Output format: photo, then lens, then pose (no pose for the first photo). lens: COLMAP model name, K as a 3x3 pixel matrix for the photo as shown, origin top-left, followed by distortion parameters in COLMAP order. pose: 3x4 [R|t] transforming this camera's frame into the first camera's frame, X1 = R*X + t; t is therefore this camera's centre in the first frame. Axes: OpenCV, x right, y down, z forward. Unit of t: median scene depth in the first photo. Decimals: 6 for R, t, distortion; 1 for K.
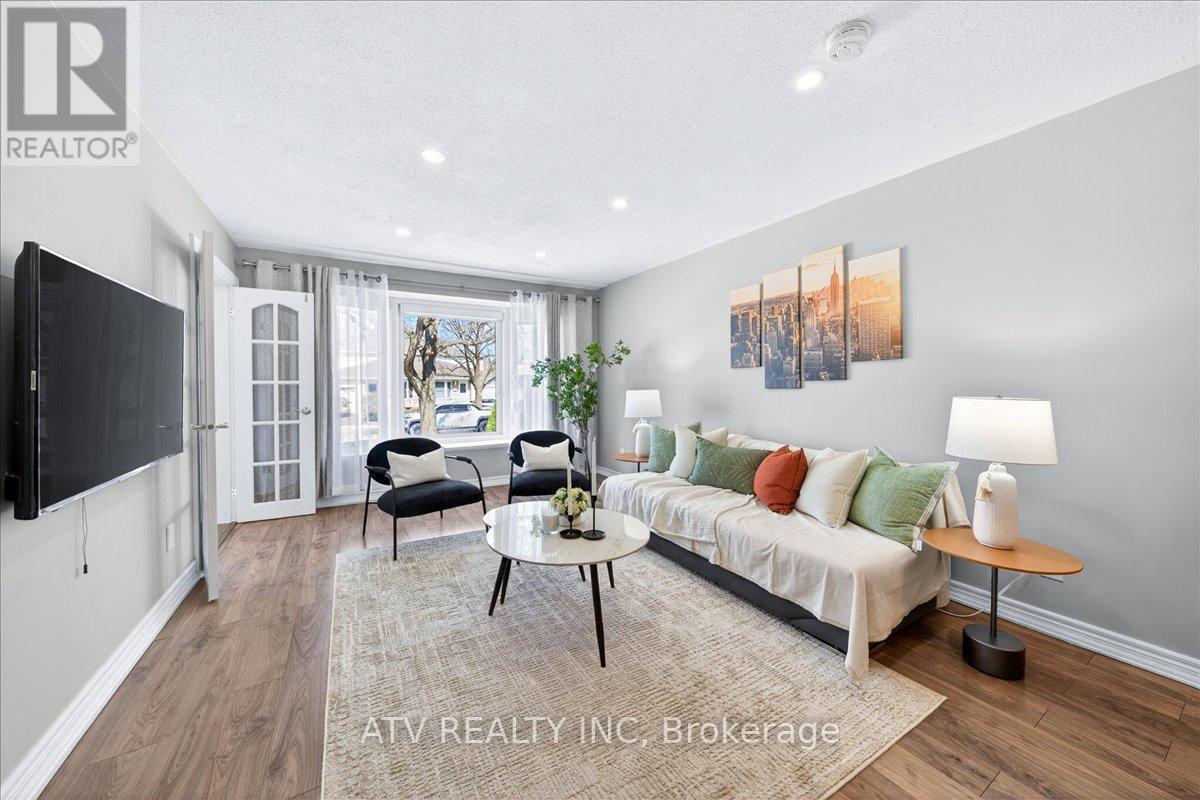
lens RADIAL K [[433.2, 0, 601.0], [0, 433.2, 396.3], [0, 0, 1]] dist [-0.000031, -0.000016]
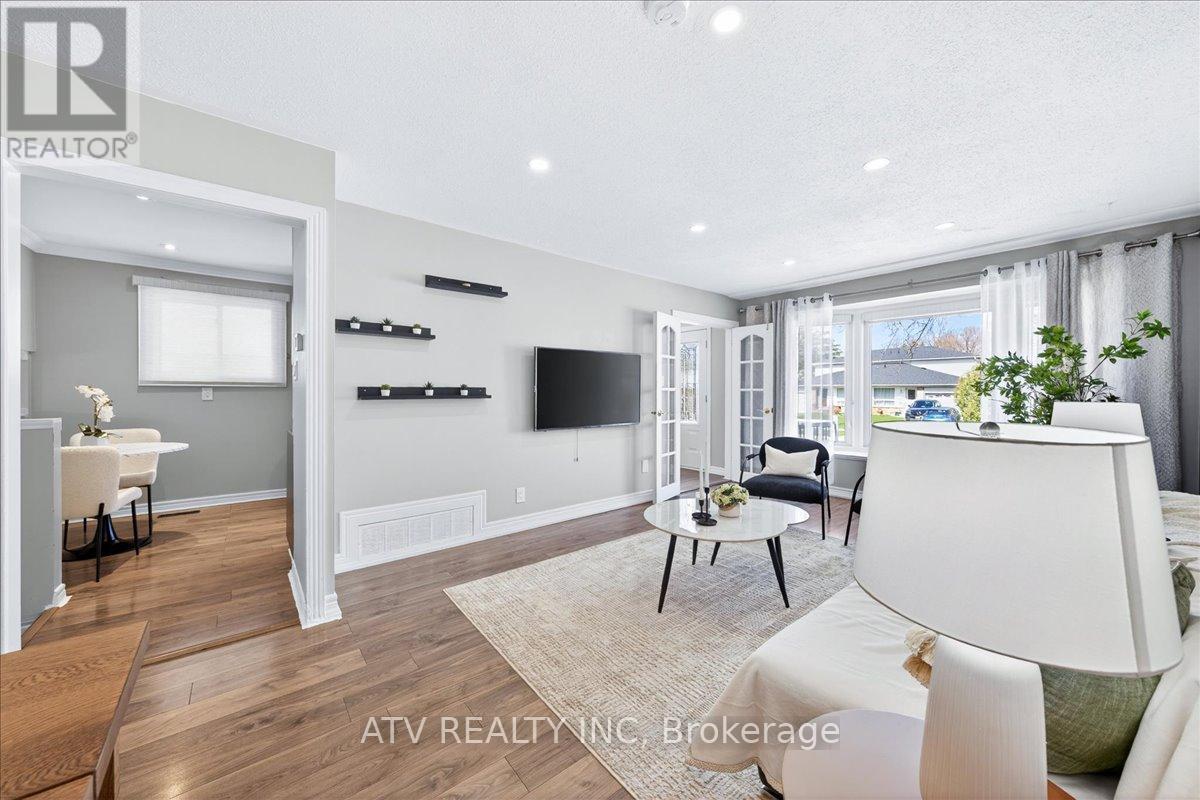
lens RADIAL K [[433.2, 0, 601.0], [0, 433.2, 396.3], [0, 0, 1]] dist [-0.000031, -0.000016]
pose [[0.144556, 0.010816, -0.989437, 0.579736], [-0.036497, 0.999318, 0.005592, -0.001458], [0.988823, 0.035303, 0.144853, 0.299459]]
